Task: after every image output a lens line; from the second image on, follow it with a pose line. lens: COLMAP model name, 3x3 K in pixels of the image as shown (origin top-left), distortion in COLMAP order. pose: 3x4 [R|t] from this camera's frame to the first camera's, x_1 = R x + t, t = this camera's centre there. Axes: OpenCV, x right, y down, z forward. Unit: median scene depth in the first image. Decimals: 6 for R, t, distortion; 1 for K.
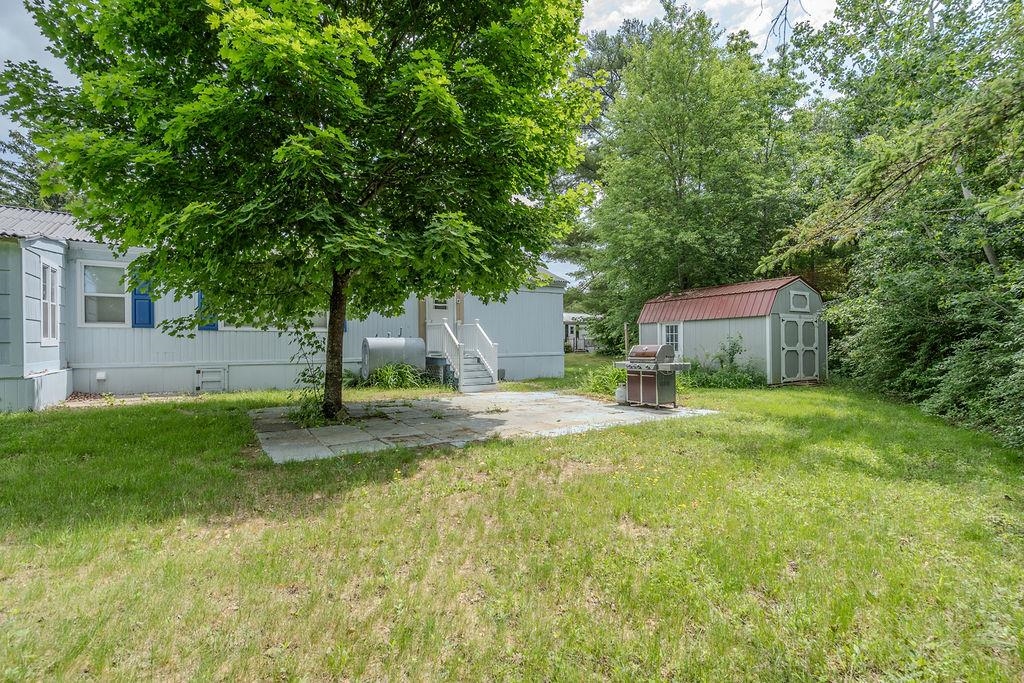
lens RADIAL K [[465.2, 0, 512.1], [0, 465.2, 343.0], [0, 0, 1]] dist [-0.001387, -0.000123]
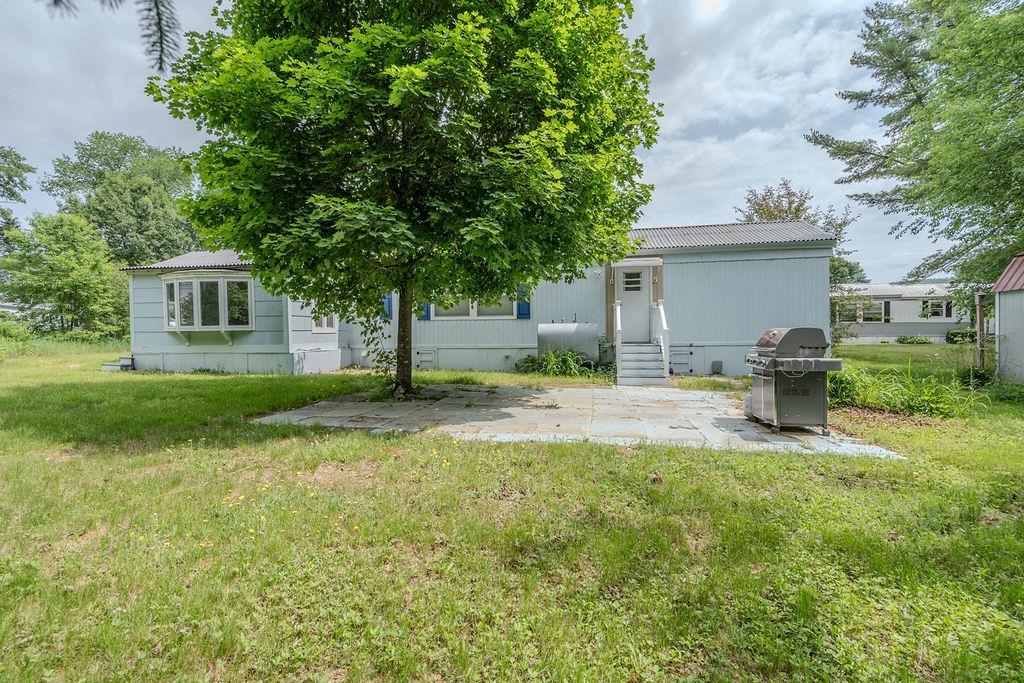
lens RADIAL K [[465.2, 0, 512.1], [0, 465.2, 341.1], [0, 0, 1]] dist [-0.001387, -0.000123]
pose [[0.719922, 0.005758, -0.694031, 0.377751], [0.006058, 0.999875, 0.014579, 0.011418], [0.694029, -0.014700, 0.719797, 0.261140]]
